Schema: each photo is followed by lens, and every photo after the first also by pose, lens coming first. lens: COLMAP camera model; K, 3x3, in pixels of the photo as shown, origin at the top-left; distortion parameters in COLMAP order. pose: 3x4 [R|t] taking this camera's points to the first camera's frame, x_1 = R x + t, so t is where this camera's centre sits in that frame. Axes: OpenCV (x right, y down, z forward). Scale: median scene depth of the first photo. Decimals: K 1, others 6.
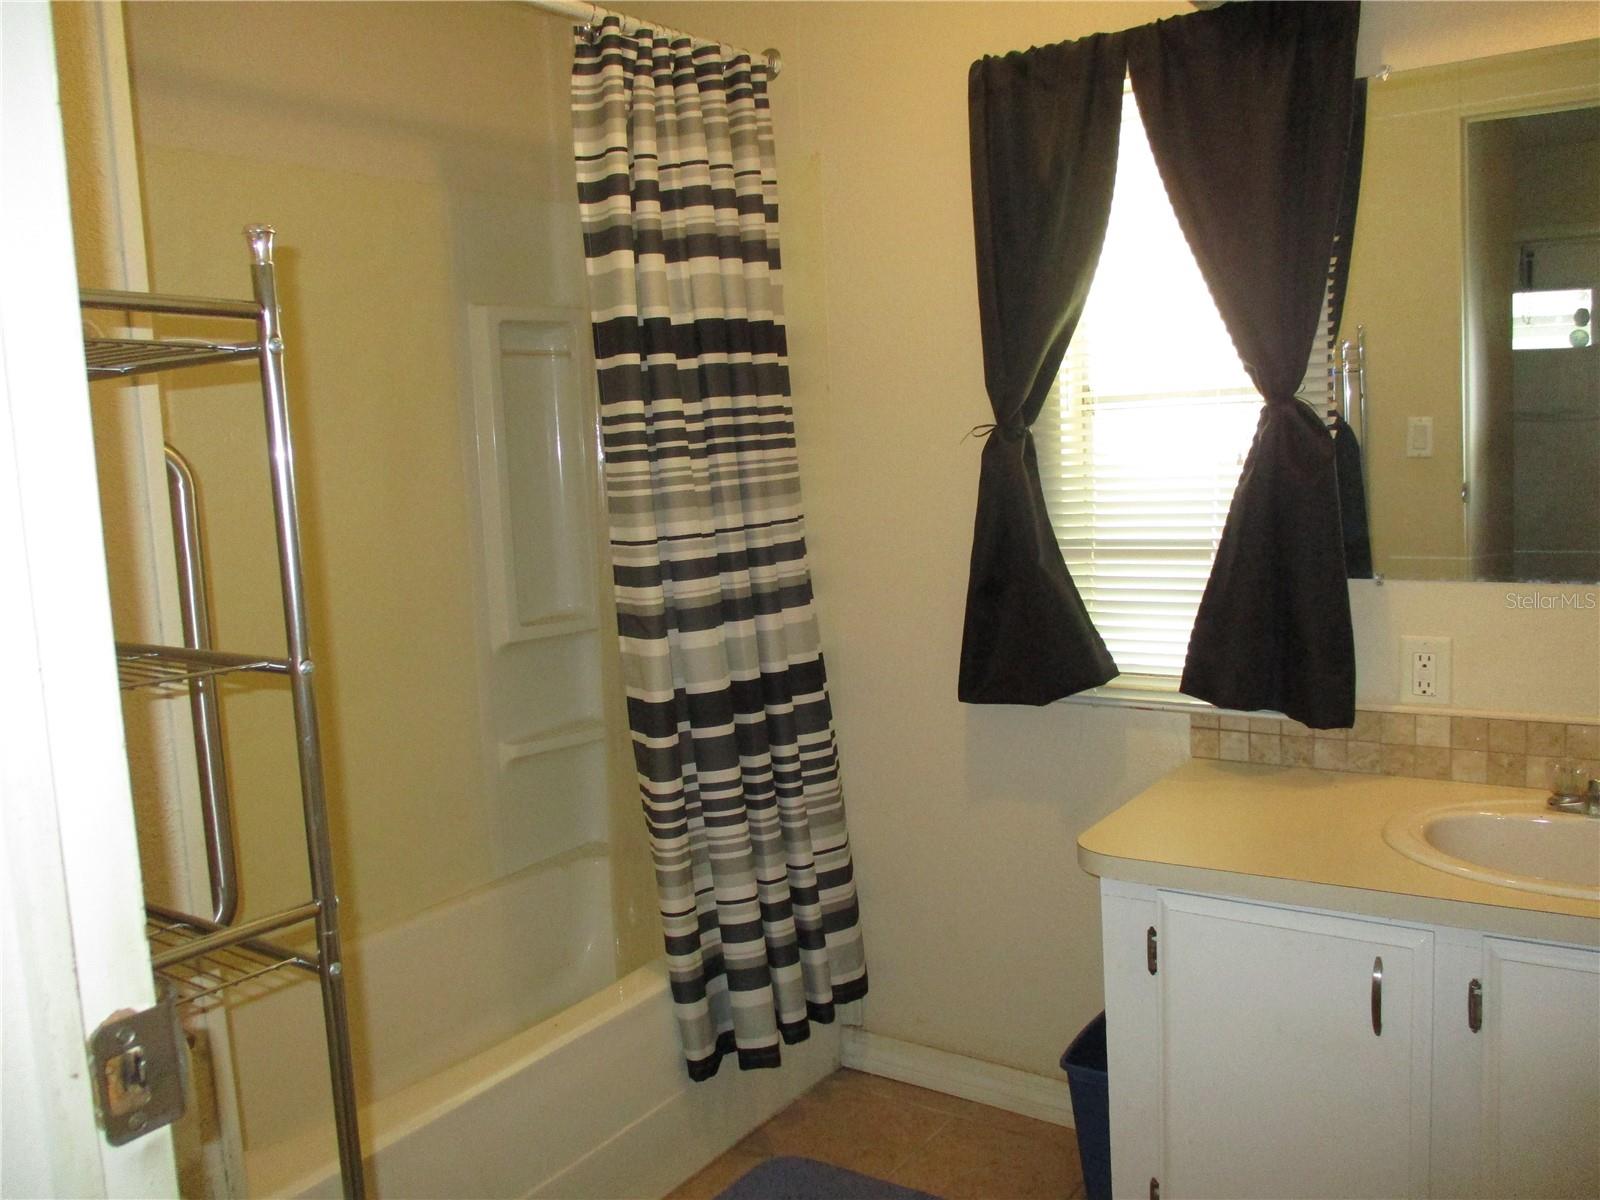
lens RADIAL K [[1340.8, 0, 809.6], [0, 1340.8, 603.1], [0, 0, 1]] dist [-0.025915, 0.009043]
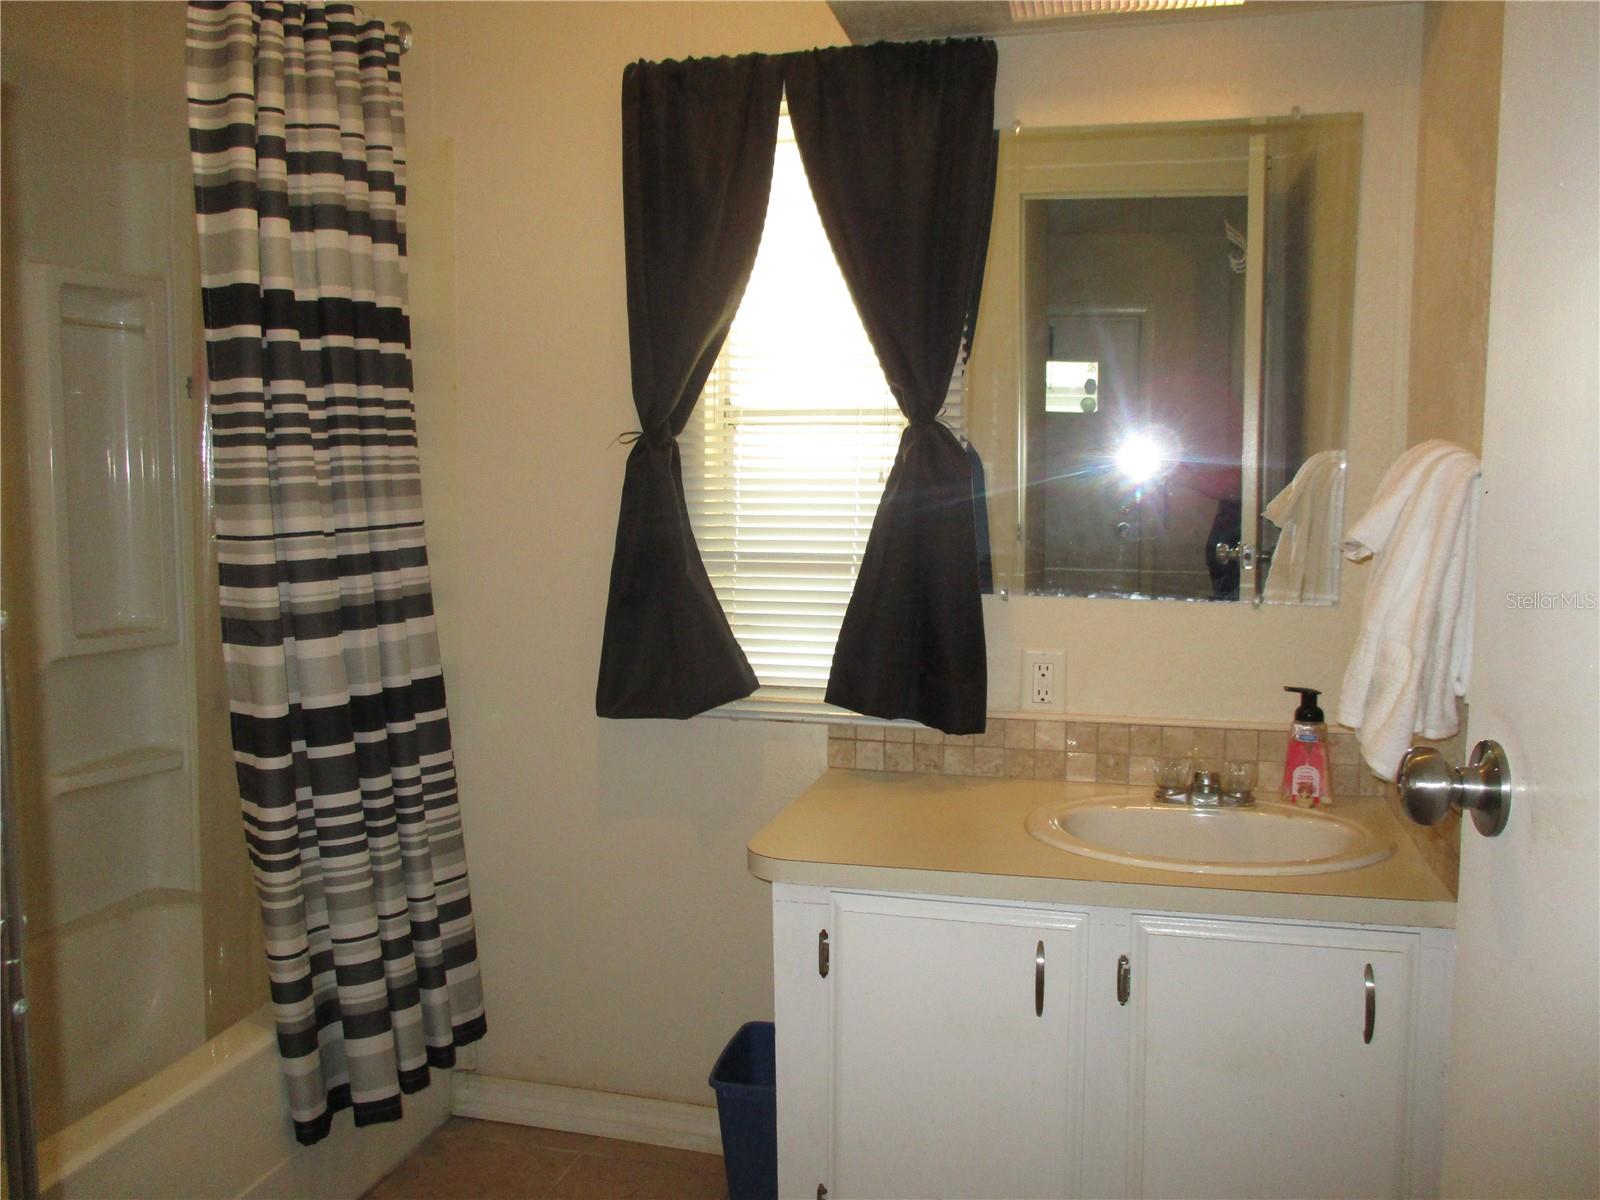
lens RADIAL K [[1340.8, 0, 805.6], [0, 1340.8, 606.0], [0, 0, 1]] dist [-0.025915, 0.009043]
pose [[0.937668, 0.019553, 0.346982, -0.087645], [-0.008214, 0.999384, -0.034120, 0.026553], [-0.347435, 0.029143, 0.937251, 0.042964]]
